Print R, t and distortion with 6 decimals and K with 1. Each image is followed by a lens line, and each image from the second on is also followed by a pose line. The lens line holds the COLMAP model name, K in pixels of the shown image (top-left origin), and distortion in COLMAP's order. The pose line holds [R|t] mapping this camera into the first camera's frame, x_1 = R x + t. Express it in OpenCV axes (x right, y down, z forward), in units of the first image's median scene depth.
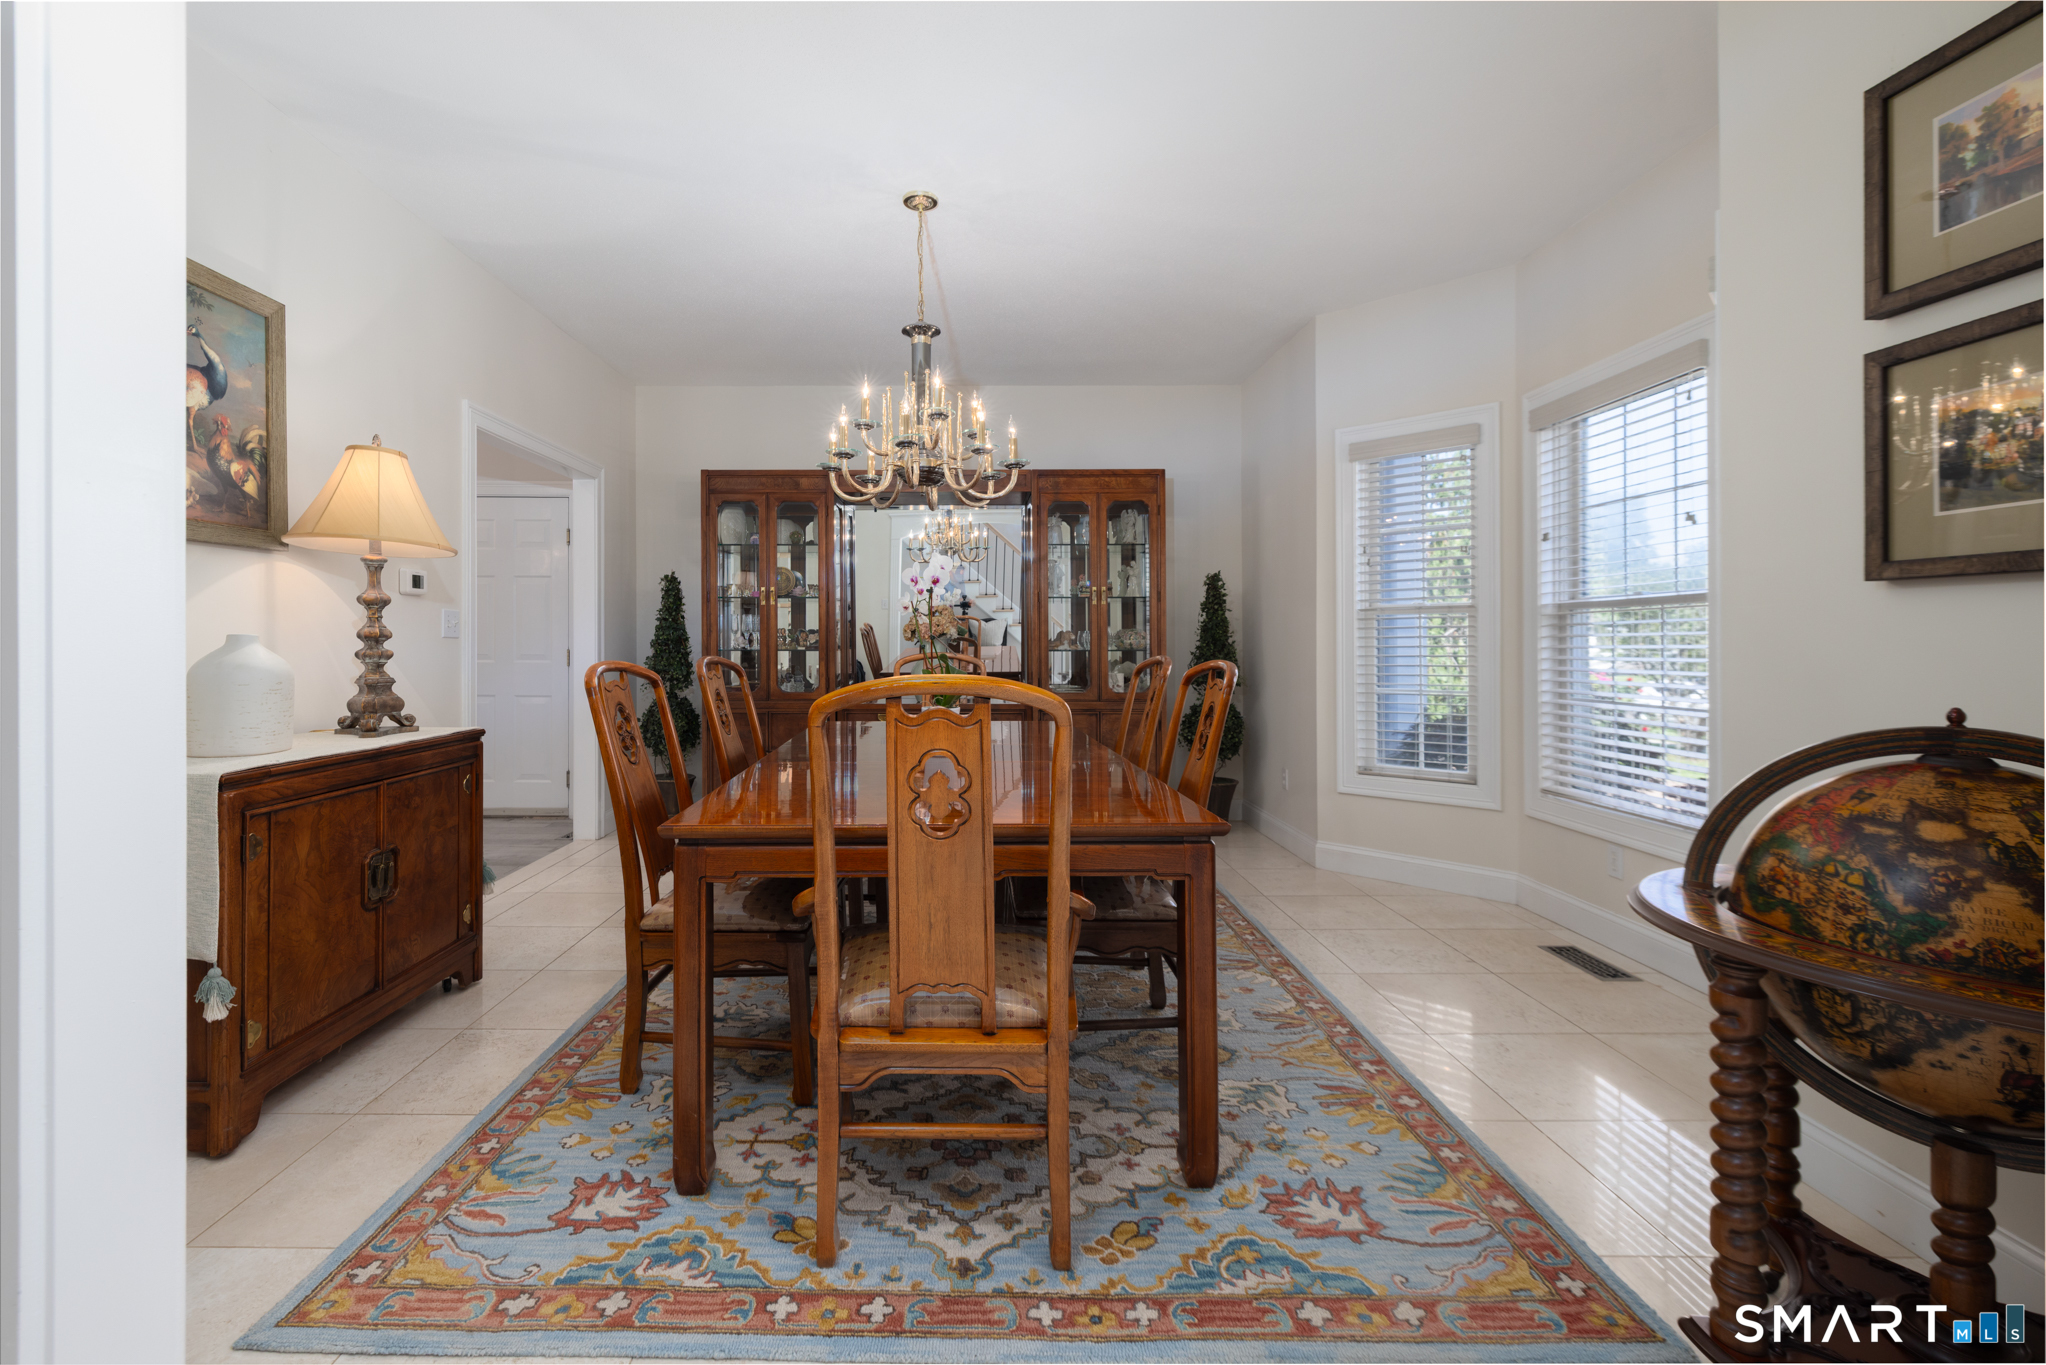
lens RADIAL K [[883.5, 0, 1011.3], [0, 883.5, 644.7], [0, 0, 1]] dist [0.001520, 0.000240]
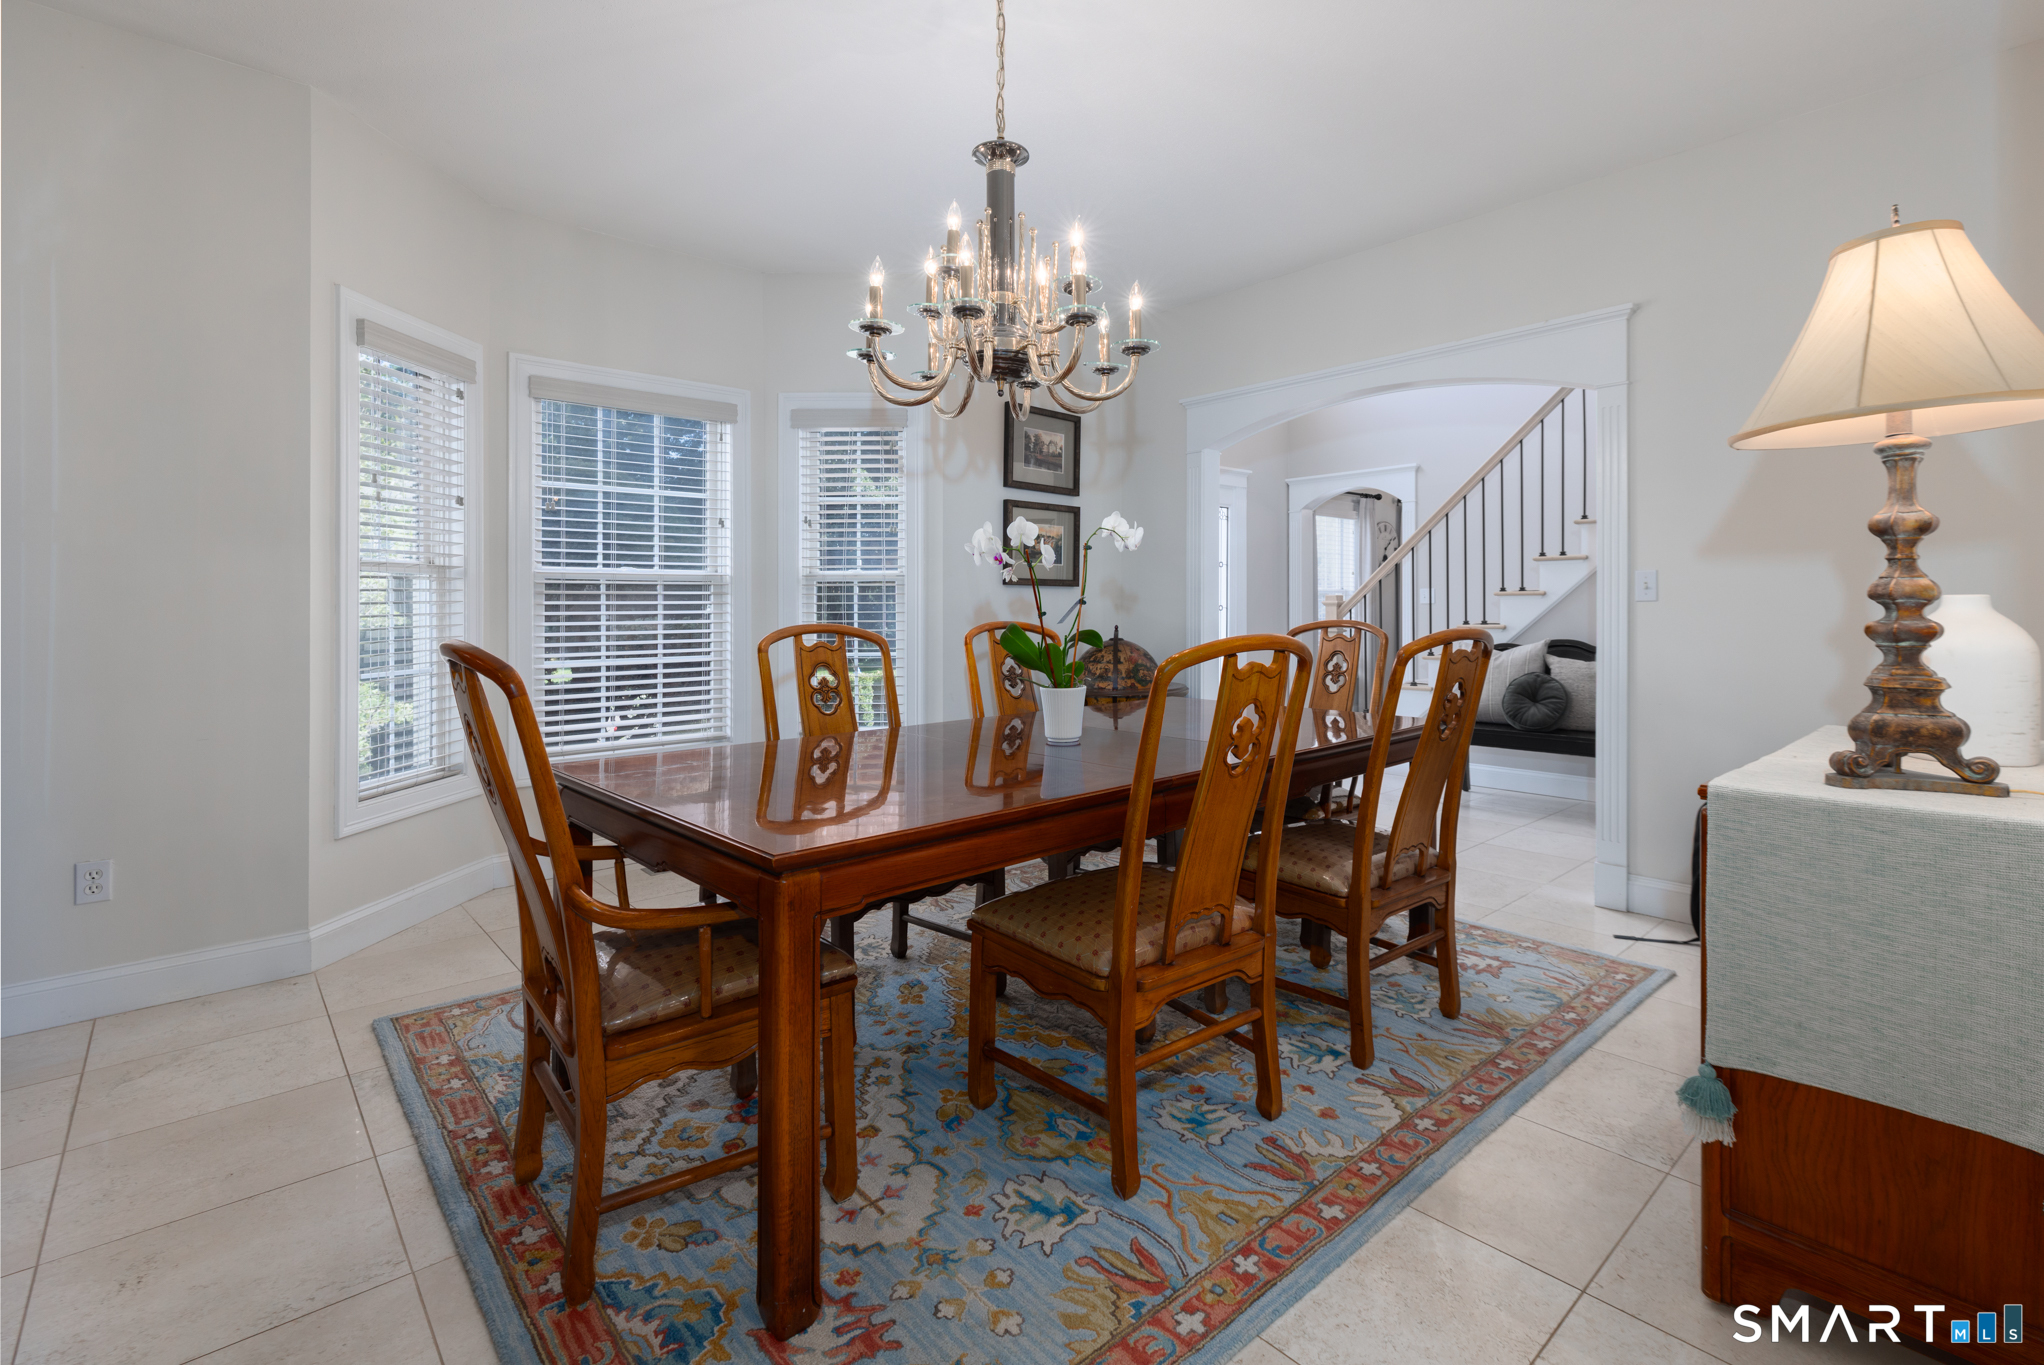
lens RADIAL K [[948.7, 0, 1023.4], [0, 948.7, 610.2], [0, 0, 1]] dist [0.001082, 0.000149]
pose [[-0.615139, -0.001499, 0.788417, -1.164164], [0.002260, 0.999991, 0.003665, -0.005286], [-0.788415, 0.004036, -0.615130, 2.413499]]
